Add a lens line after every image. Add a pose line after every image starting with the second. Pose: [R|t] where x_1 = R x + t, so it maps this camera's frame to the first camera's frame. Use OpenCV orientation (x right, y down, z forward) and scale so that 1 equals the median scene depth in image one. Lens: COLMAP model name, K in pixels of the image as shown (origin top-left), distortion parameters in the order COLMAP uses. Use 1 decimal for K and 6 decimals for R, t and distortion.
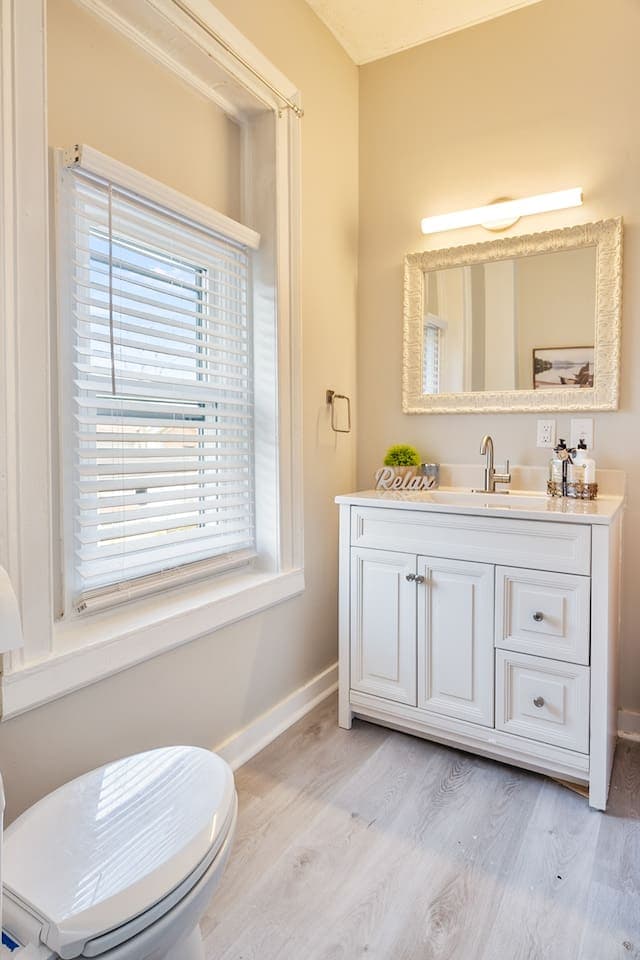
lens RADIAL K [[556.7, 0, 318.9], [0, 556.7, 480.6], [0, 0, 1]] dist [-0.018530, -0.000372]
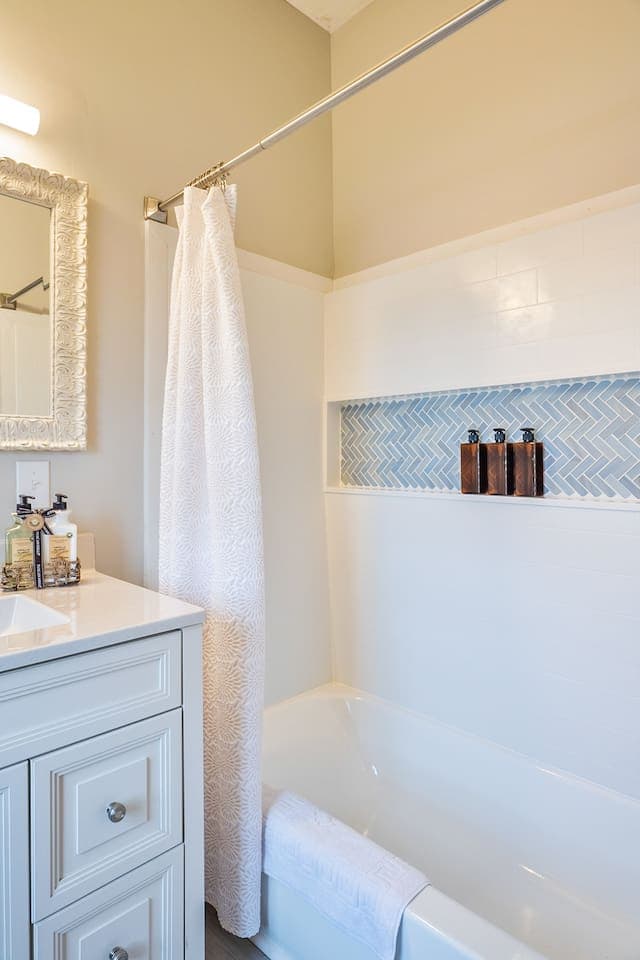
lens RADIAL K [[556.7, 0, 319.8], [0, 556.7, 474.5], [0, 0, 1]] dist [-0.018530, -0.000372]
pose [[0.240043, -0.013799, 0.970664, -0.080878], [0.091906, 0.995731, -0.008573, -0.063934], [-0.966402, 0.091268, 0.240286, 0.548698]]
